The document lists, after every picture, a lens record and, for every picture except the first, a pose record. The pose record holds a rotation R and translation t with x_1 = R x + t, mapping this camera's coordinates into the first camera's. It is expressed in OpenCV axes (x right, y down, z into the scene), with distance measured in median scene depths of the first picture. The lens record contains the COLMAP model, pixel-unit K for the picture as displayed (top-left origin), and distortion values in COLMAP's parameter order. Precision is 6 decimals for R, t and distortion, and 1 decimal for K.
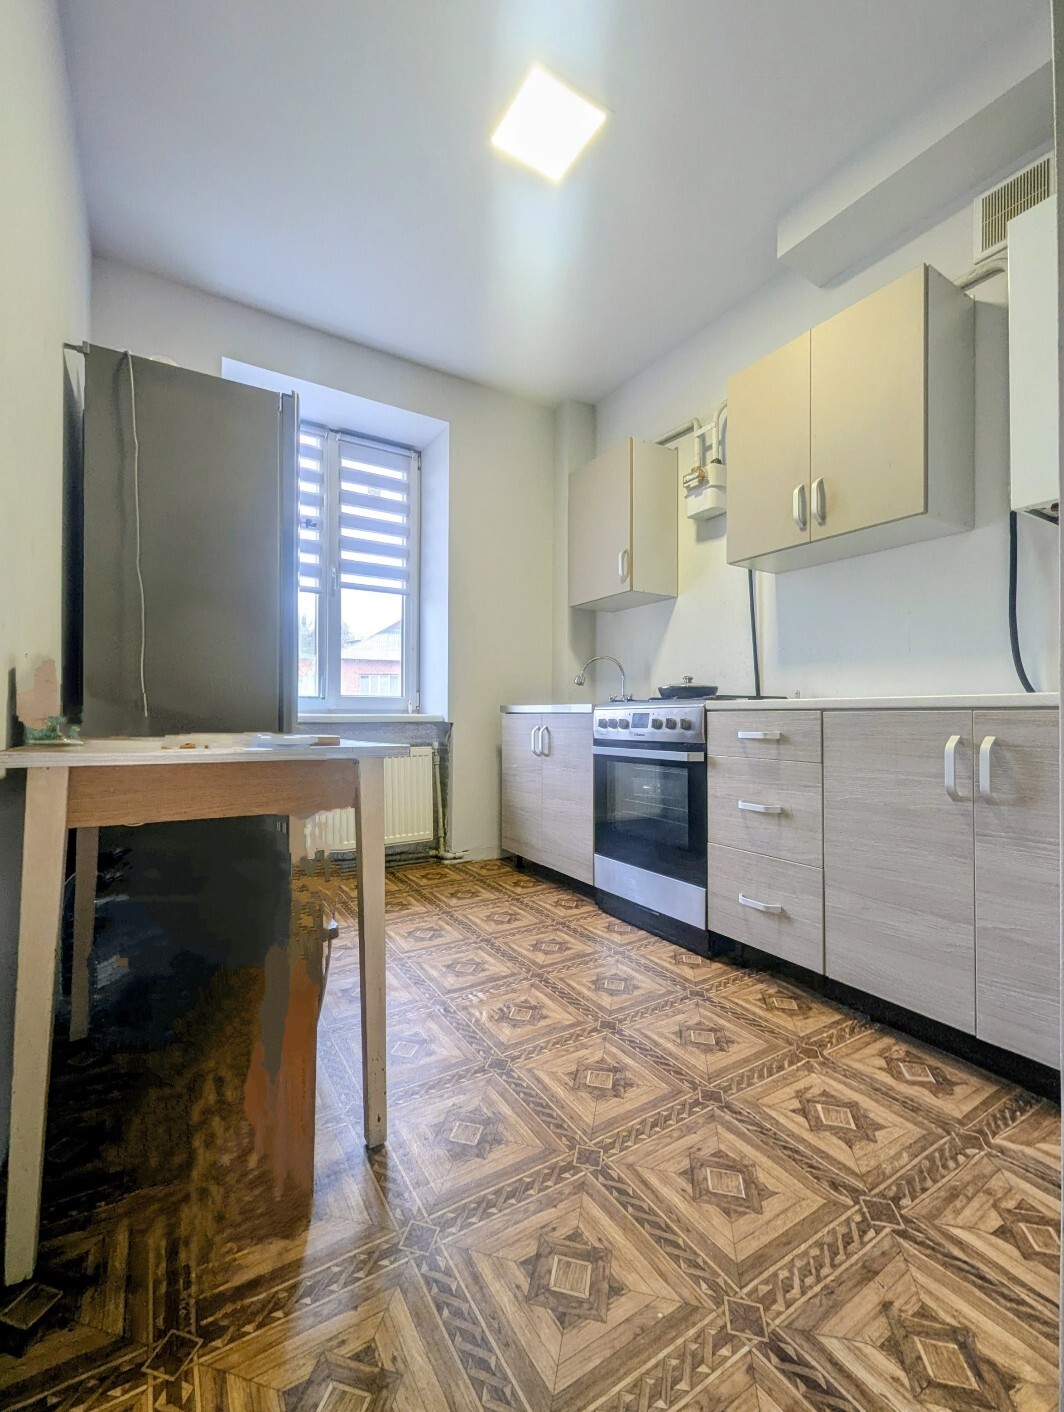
lens RADIAL K [[594.6, 0, 521.0], [0, 594.6, 709.8], [0, 0, 1]] dist [-0.003747, -0.000562]
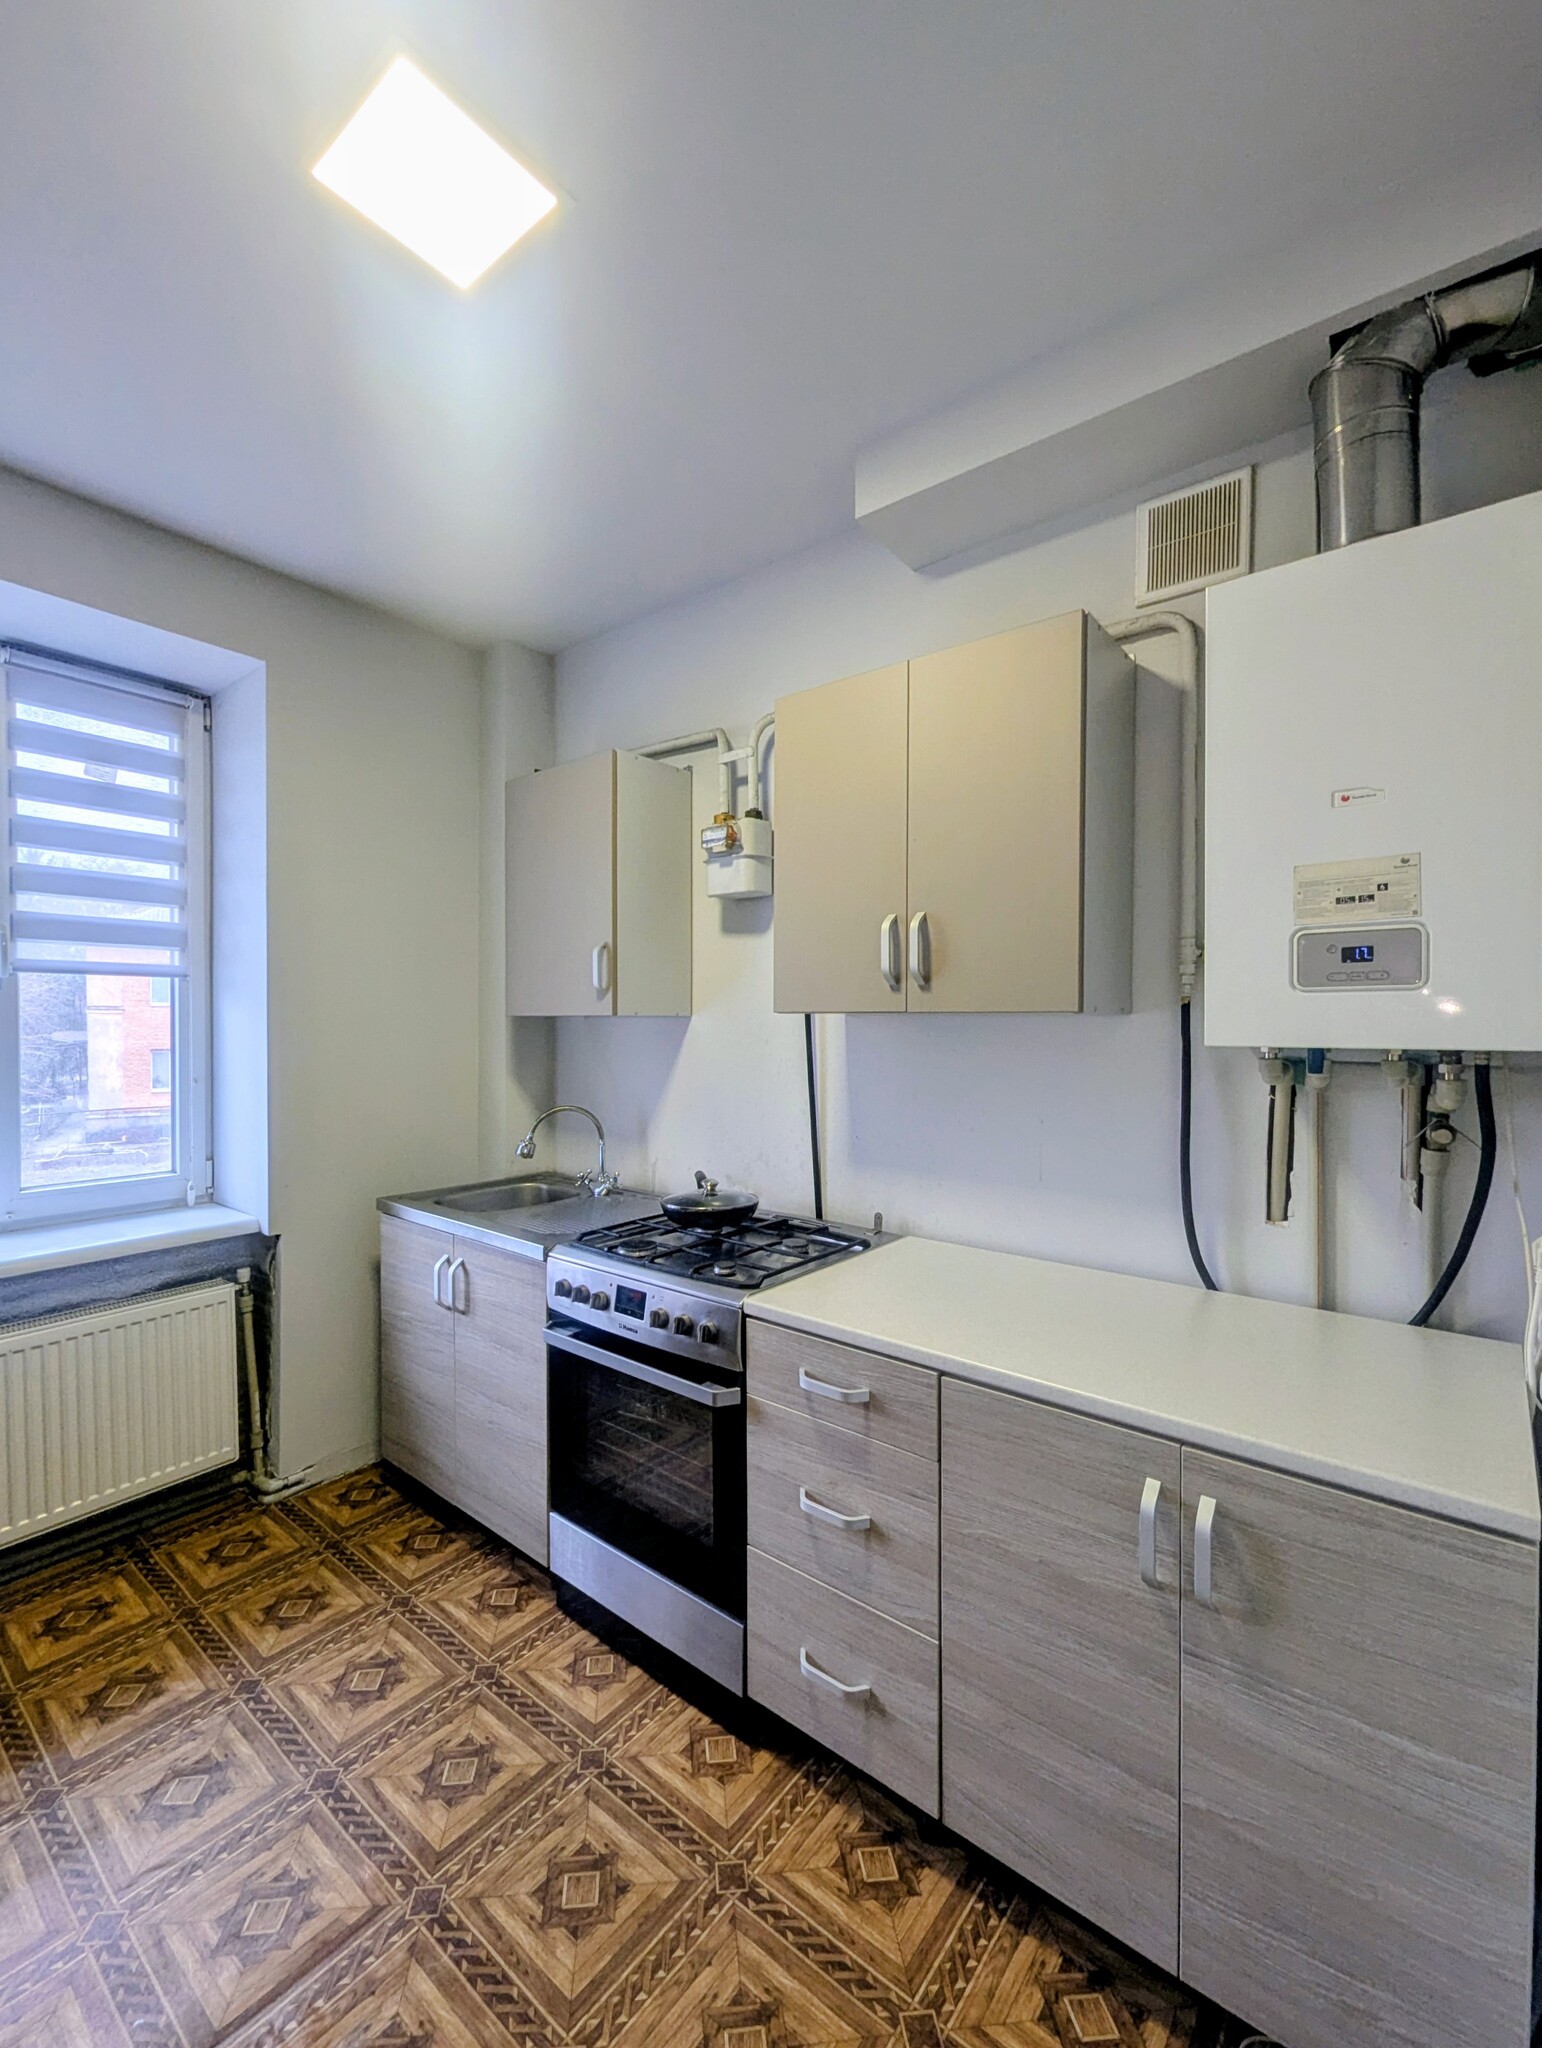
lens RADIAL K [[862.4, 0, 764.1], [0, 862.4, 1033.5], [0, 0, 1]] dist [-0.003747, -0.000562]
pose [[0.939624, -0.004661, 0.342176, 0.039346], [-0.001628, 0.999835, 0.018091, -0.229617], [-0.342204, -0.017556, 0.939462, 0.181809]]
